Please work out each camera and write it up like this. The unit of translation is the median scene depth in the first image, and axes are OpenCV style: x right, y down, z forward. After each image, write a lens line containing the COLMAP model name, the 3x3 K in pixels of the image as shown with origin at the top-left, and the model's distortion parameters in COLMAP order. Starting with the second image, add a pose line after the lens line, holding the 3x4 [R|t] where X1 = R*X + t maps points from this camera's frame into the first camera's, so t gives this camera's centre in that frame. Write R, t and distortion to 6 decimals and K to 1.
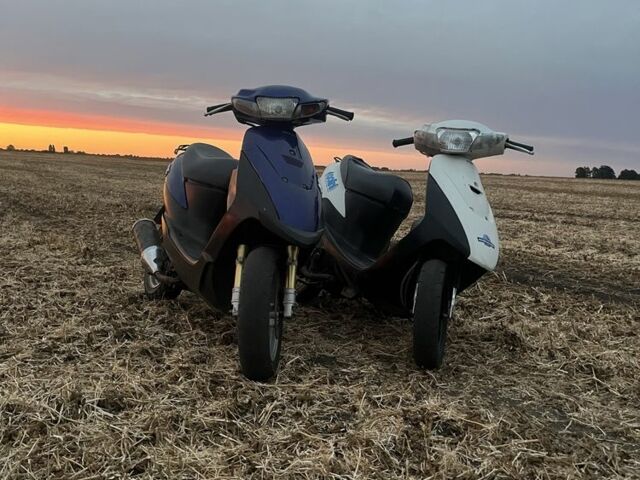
lens RADIAL K [[652.9, 0, 319.0], [0, 652.9, 240.2], [0, 0, 1]] dist [0.032424, 0.000000]
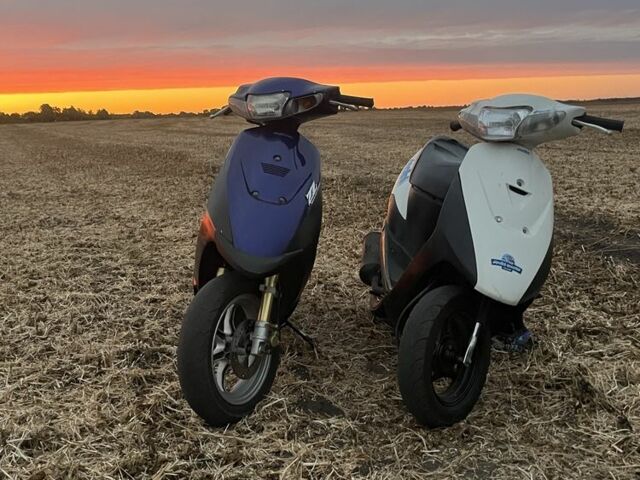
lens RADIAL K [[755.4, 0, 312.3], [0, 755.4, 229.5], [0, 0, 1]] dist [0.027738, 0.000000]
pose [[0.905333, -0.017151, -0.424357, 0.386800], [0.034407, 0.998862, 0.033036, -0.067713], [0.423307, -0.044510, 0.904892, 0.115482]]
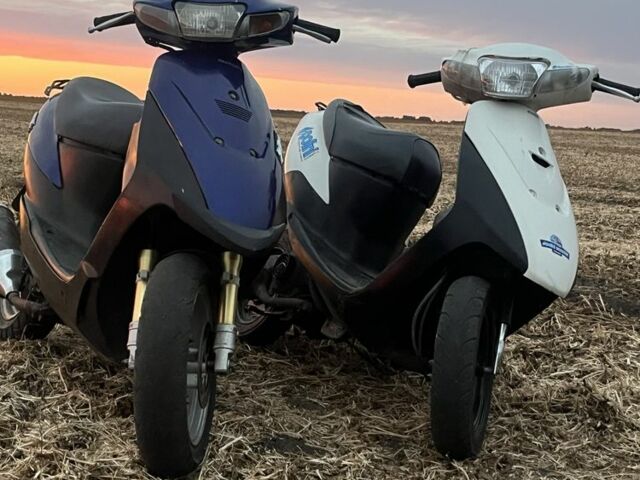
lens RADIAL K [[1095.4, 0, 324.4], [0, 1095.4, 241.2], [0, 0, 1]] dist [0.039313, 0.000000]
pose [[0.999929, 0.007040, 0.009662, 0.031167], [-0.007069, 0.999970, 0.003049, -0.004479], [-0.009640, -0.003117, 0.999949, -0.003273]]
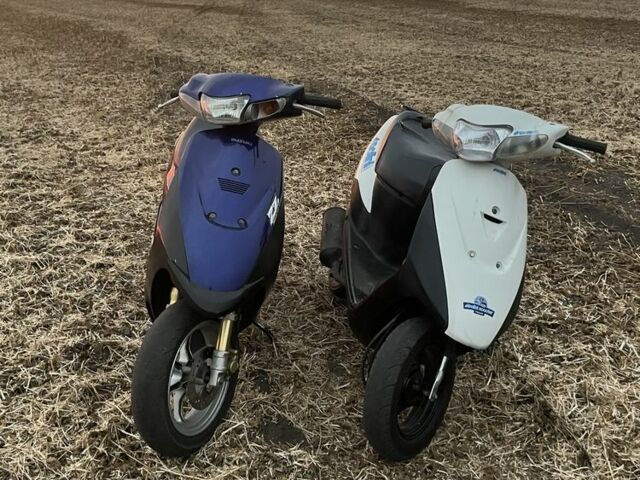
lens RADIAL K [[755.4, 0, 322.4], [0, 755.4, 243.2], [0, 0, 1]] dist [0.027738, 0.000000]
pose [[0.936893, 0.064000, -0.343707, 0.343608], [0.015585, 0.974480, 0.223935, -0.233296], [0.349267, -0.215160, 0.911986, 0.184430]]
